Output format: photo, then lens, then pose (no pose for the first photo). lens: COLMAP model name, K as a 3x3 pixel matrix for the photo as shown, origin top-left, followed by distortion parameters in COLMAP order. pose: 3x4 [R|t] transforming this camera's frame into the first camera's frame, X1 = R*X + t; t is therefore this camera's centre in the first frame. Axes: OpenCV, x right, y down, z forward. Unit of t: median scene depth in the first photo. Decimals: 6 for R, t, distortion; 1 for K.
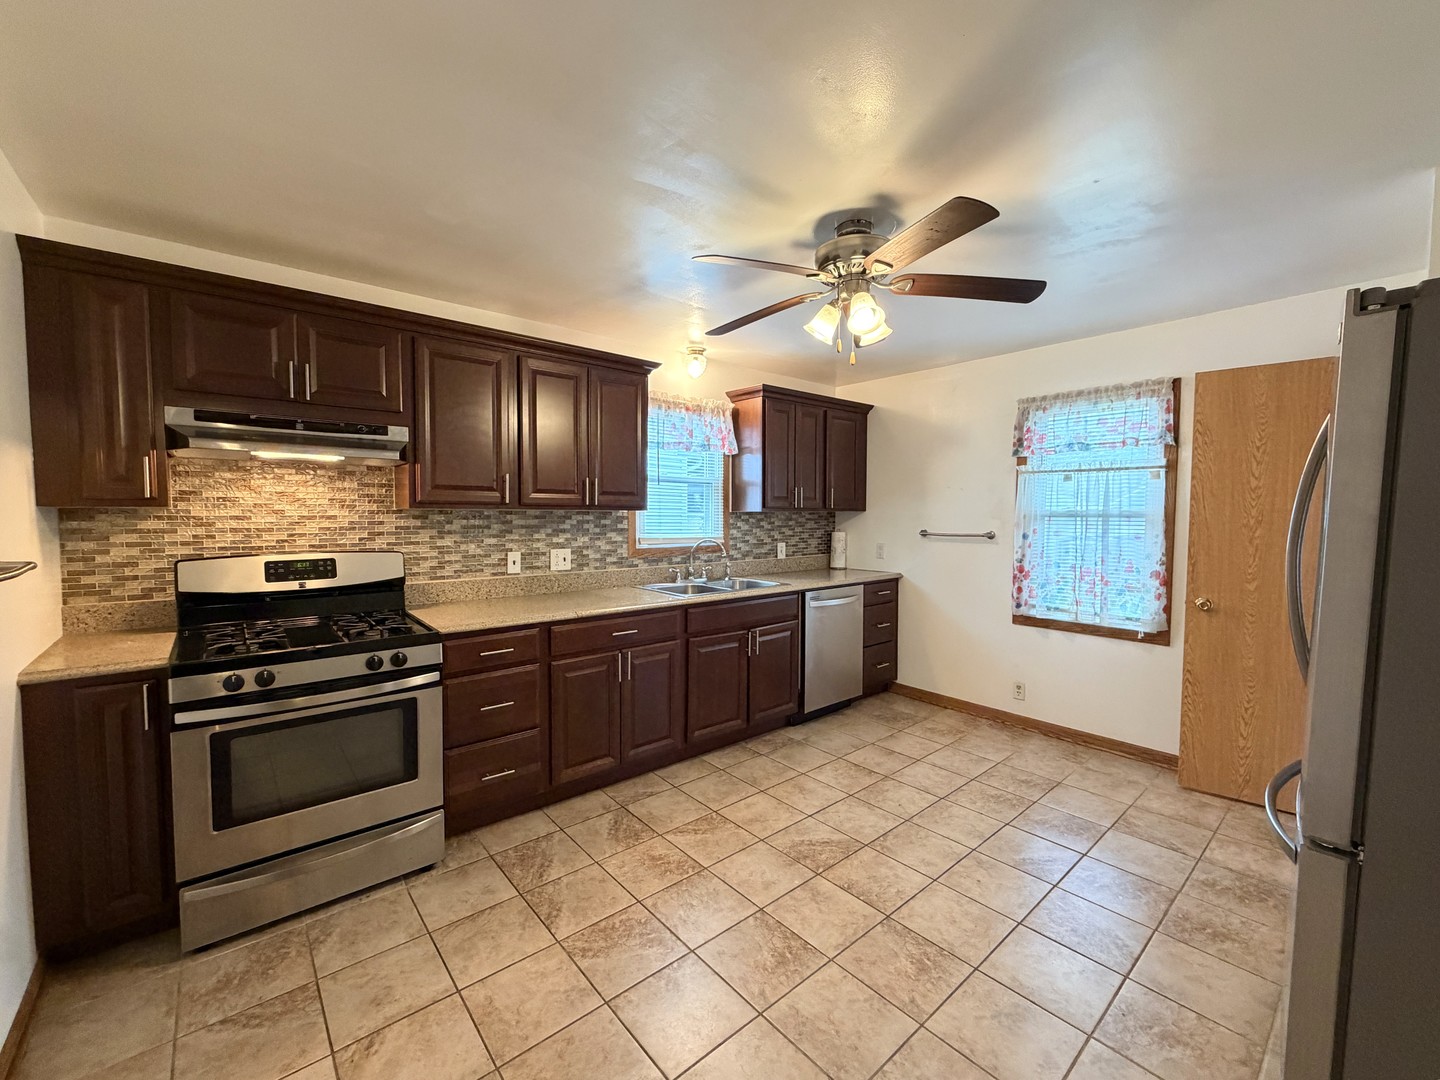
lens RADIAL K [[589.0, 0, 714.3], [0, 589.0, 539.5], [0, 0, 1]] dist [-0.000710, -0.000272]
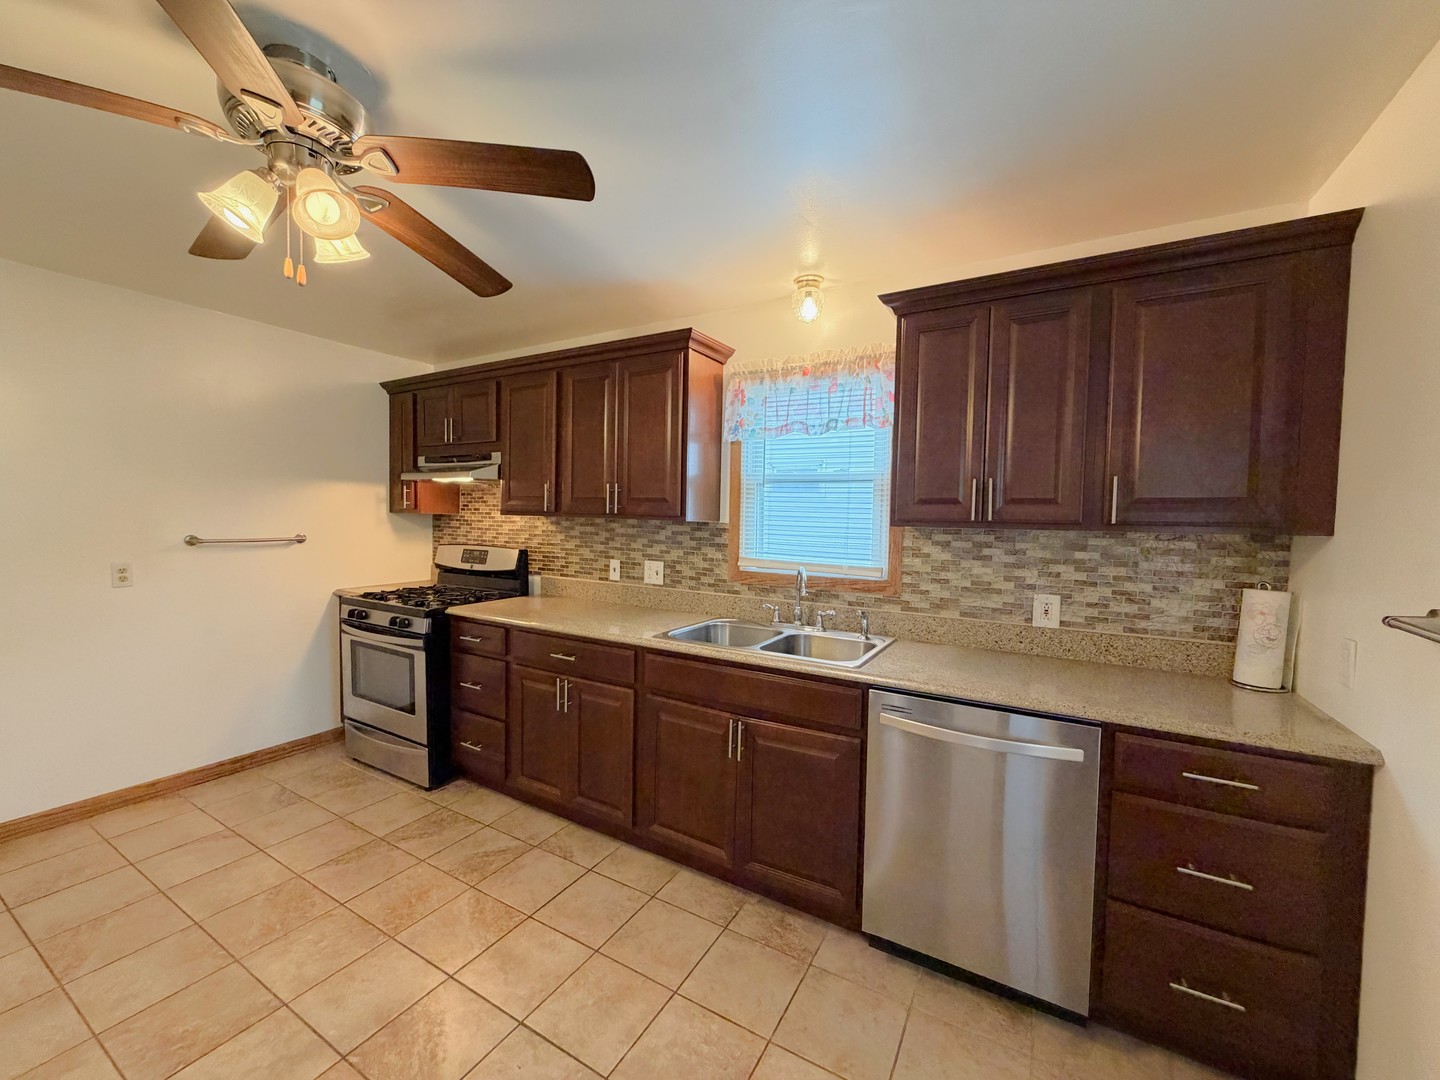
lens RADIAL K [[572.8, 0, 714.8], [0, 572.8, 541.0], [0, 0, 1]] dist [-0.000334, 0.000223]
pose [[0.335380, 0.042834, -0.941109, 0.663042], [-0.063947, 0.997697, 0.022621, -0.044958], [0.939910, 0.052594, 0.337346, 0.835768]]
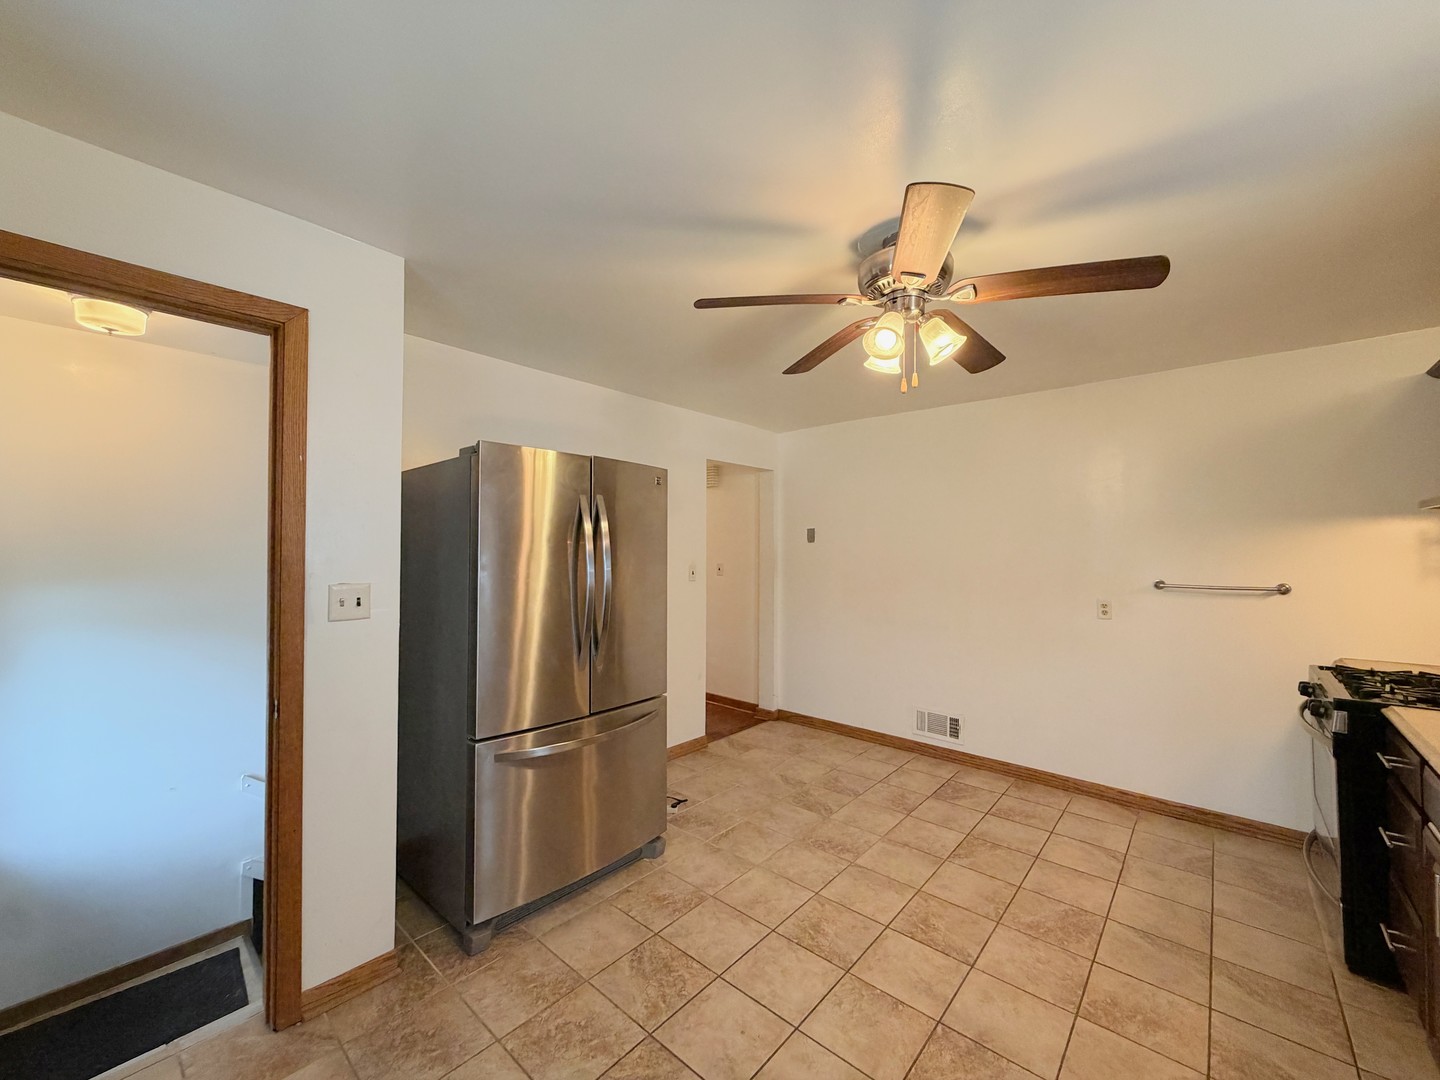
lens RADIAL K [[572.8, 0, 714.8], [0, 572.8, 541.0], [0, 0, 1]] dist [-0.000334, 0.000223]
pose [[-0.989611, -0.008946, -0.143490, 0.429876], [-0.013925, 0.999334, 0.033734, -0.070131], [0.143093, 0.035382, -0.989077, 1.233753]]
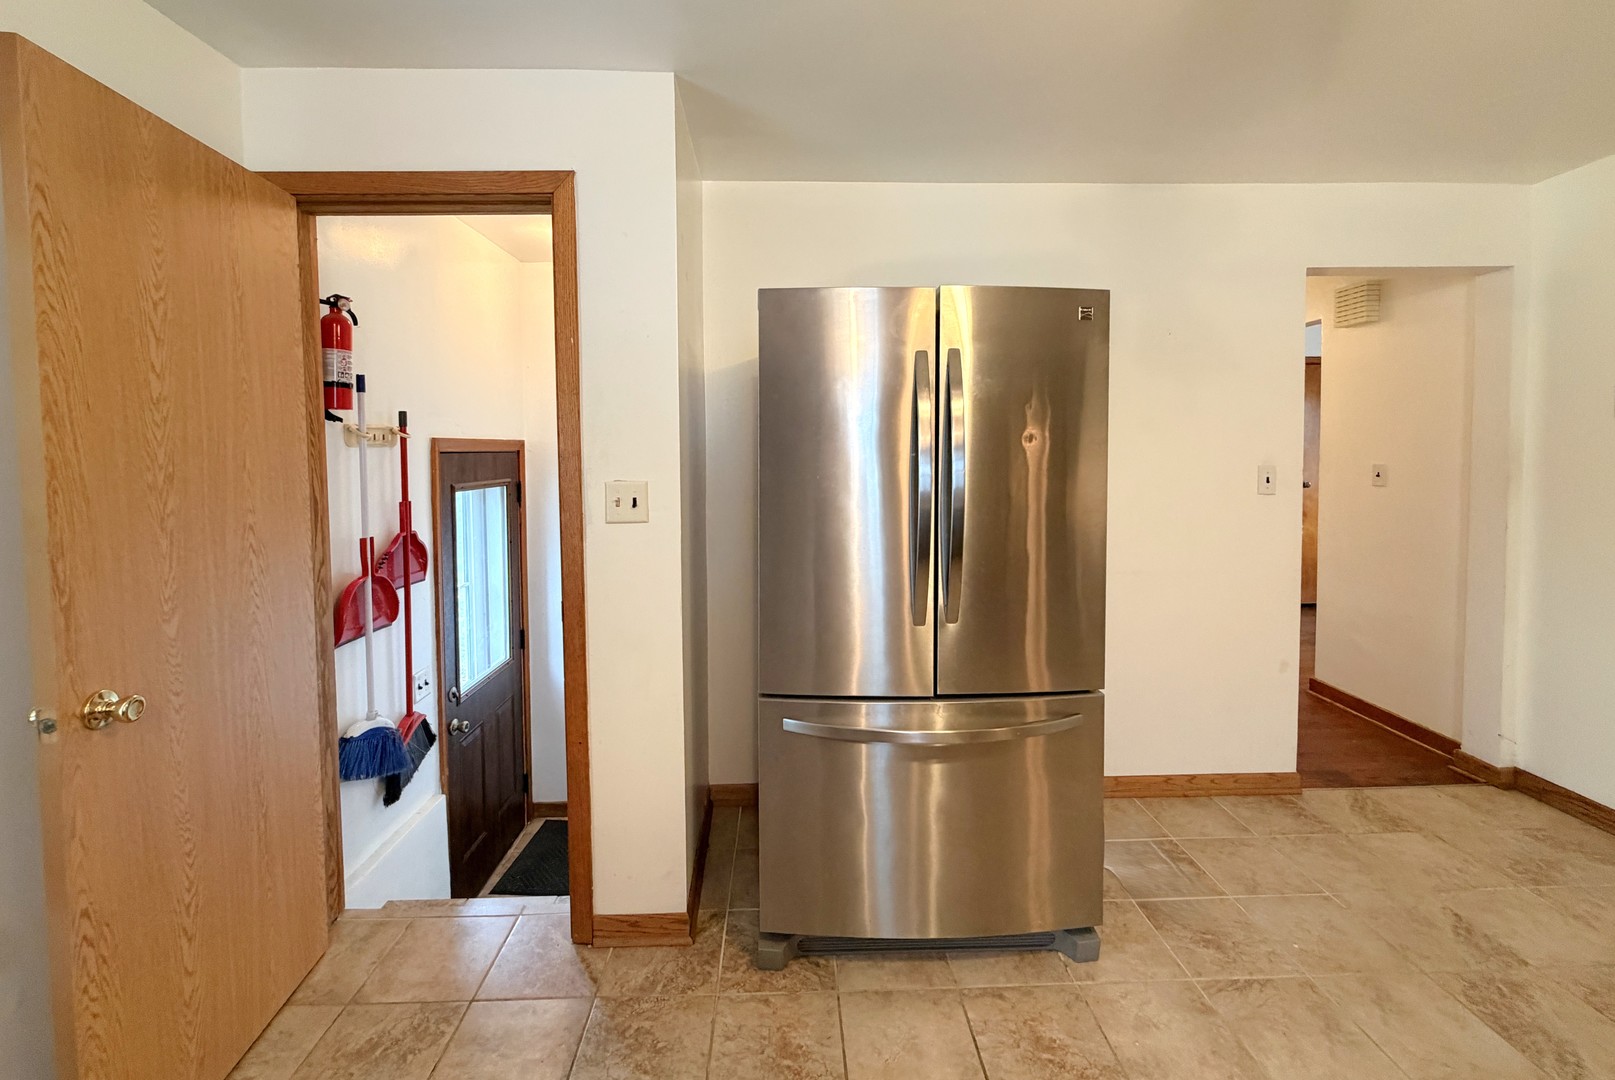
lens RADIAL K [[668.5, 0, 805.5], [0, 668.5, 475.5], [0, 0, 1]] dist [-0.002499, 0.001013]
pose [[-0.781466, -0.018626, 0.623670, 0.223045], [0.037607, 0.996331, 0.076878, -0.045992], [-0.622814, 0.083532, -0.777898, 0.964442]]
